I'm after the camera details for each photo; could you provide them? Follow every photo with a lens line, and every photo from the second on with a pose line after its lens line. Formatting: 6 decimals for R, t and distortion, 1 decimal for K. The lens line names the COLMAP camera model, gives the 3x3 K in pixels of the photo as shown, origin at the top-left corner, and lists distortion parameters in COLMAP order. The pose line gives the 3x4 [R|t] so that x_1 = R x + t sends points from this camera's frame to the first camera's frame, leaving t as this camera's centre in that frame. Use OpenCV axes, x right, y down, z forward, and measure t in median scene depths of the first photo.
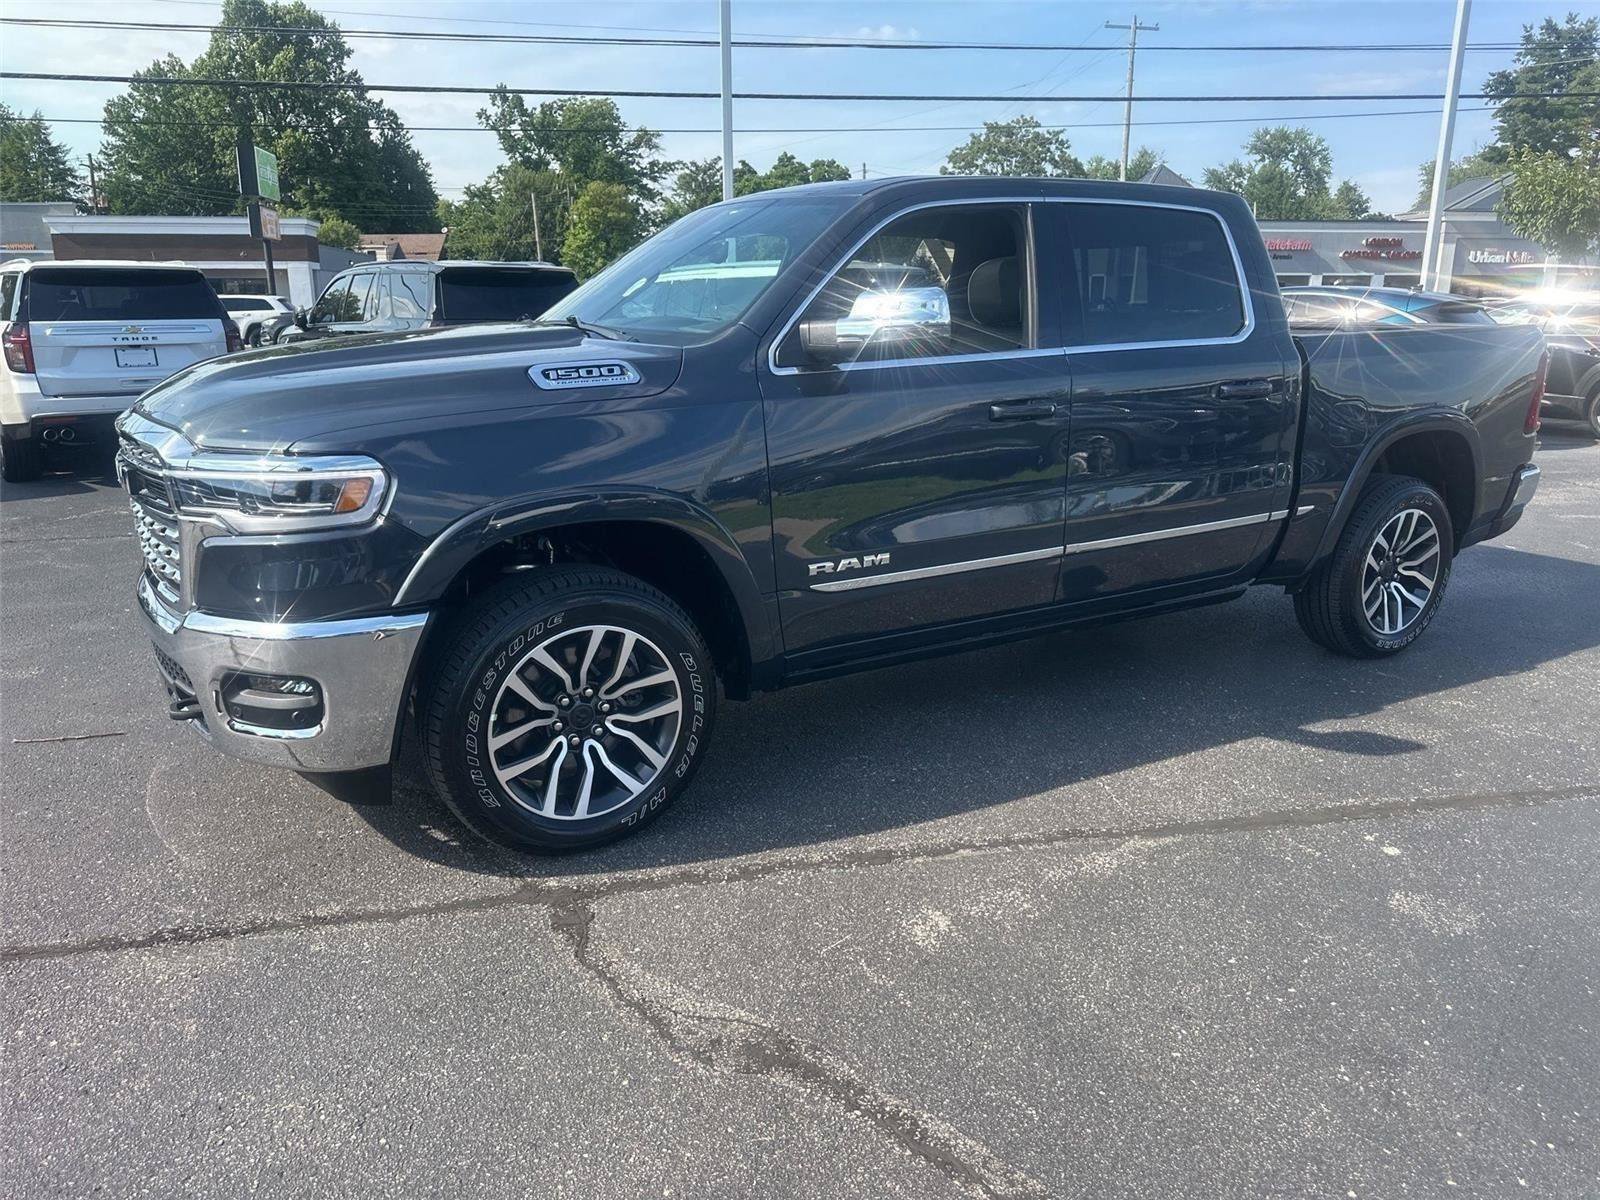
lens RADIAL K [[1132.9, 0, 800.0], [0, 1132.9, 600.0], [0, 0, 1]] dist [0.039111, -0.042983]
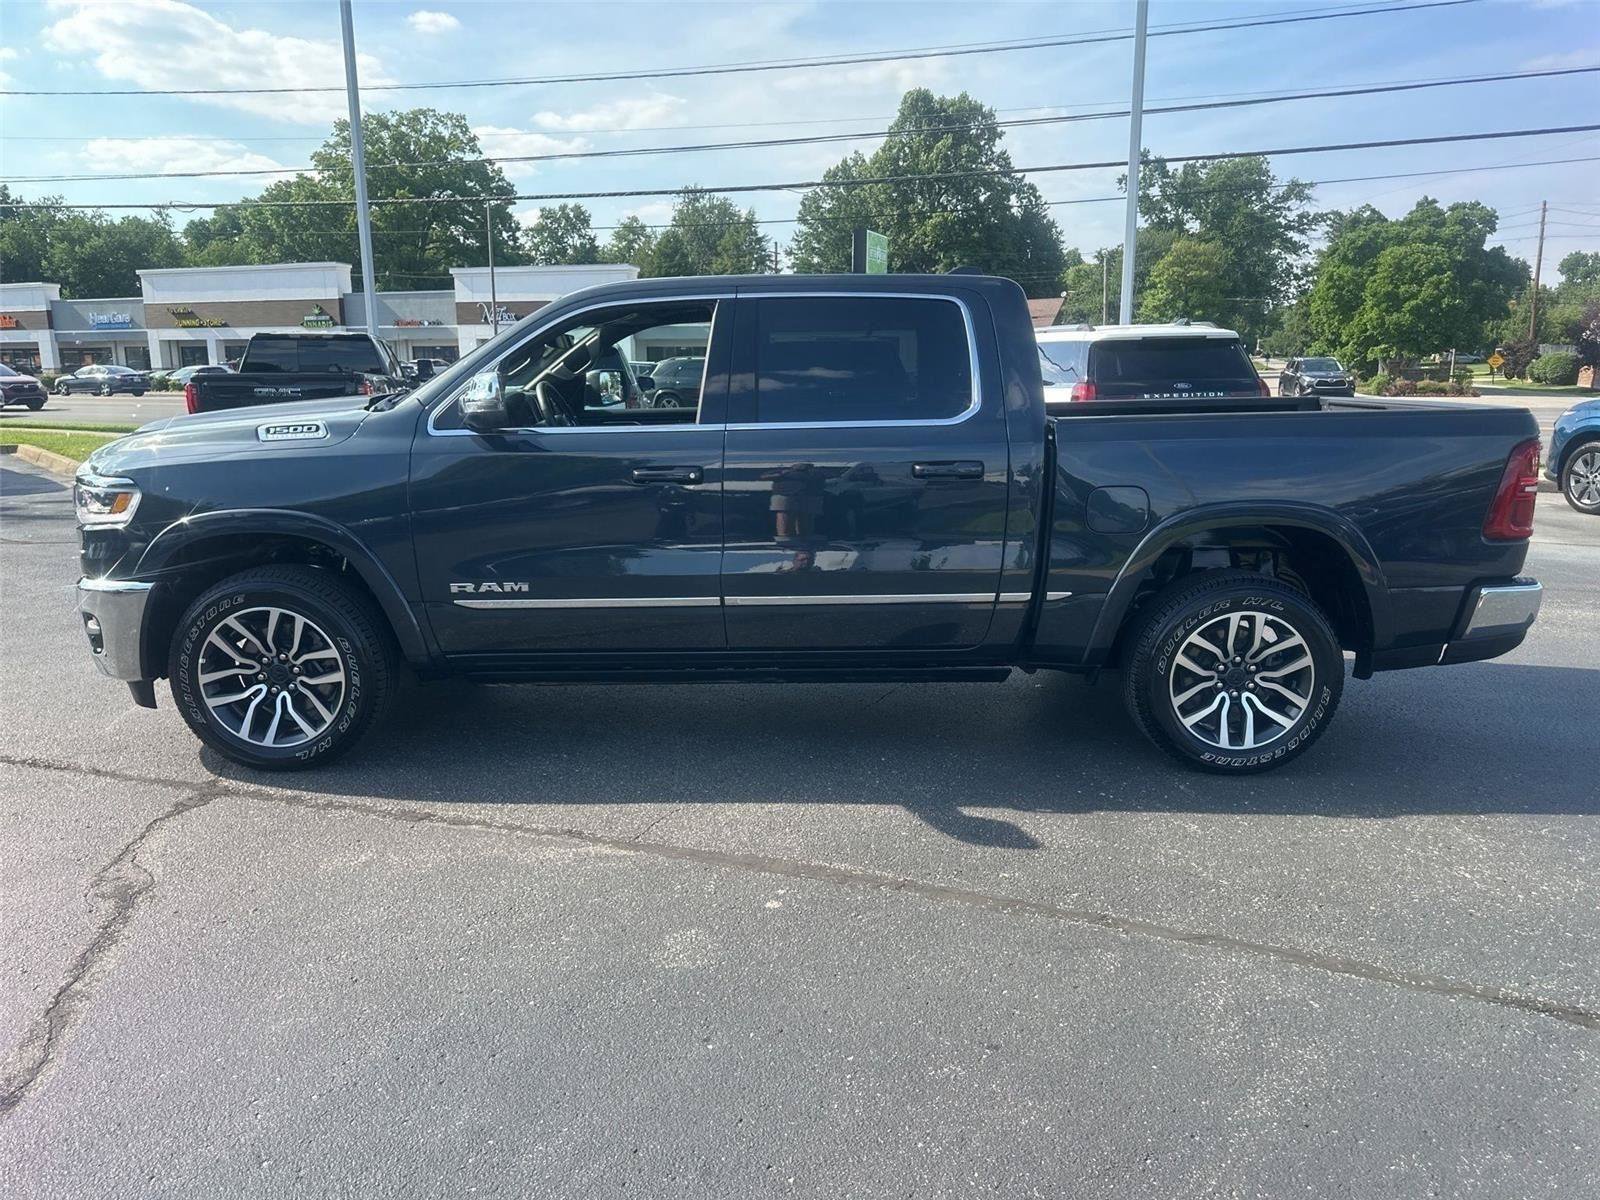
lens RADIAL K [[1125.3, 0, 800.0], [0, 1125.3, 600.0], [0, 0, 1]] dist [0.090394, -0.139397]
pose [[0.863388, 0.103227, -0.493868, 0.737655], [-0.127286, 0.991749, -0.015231, -0.033175], [0.488221, 0.076013, 0.869403, 0.060681]]
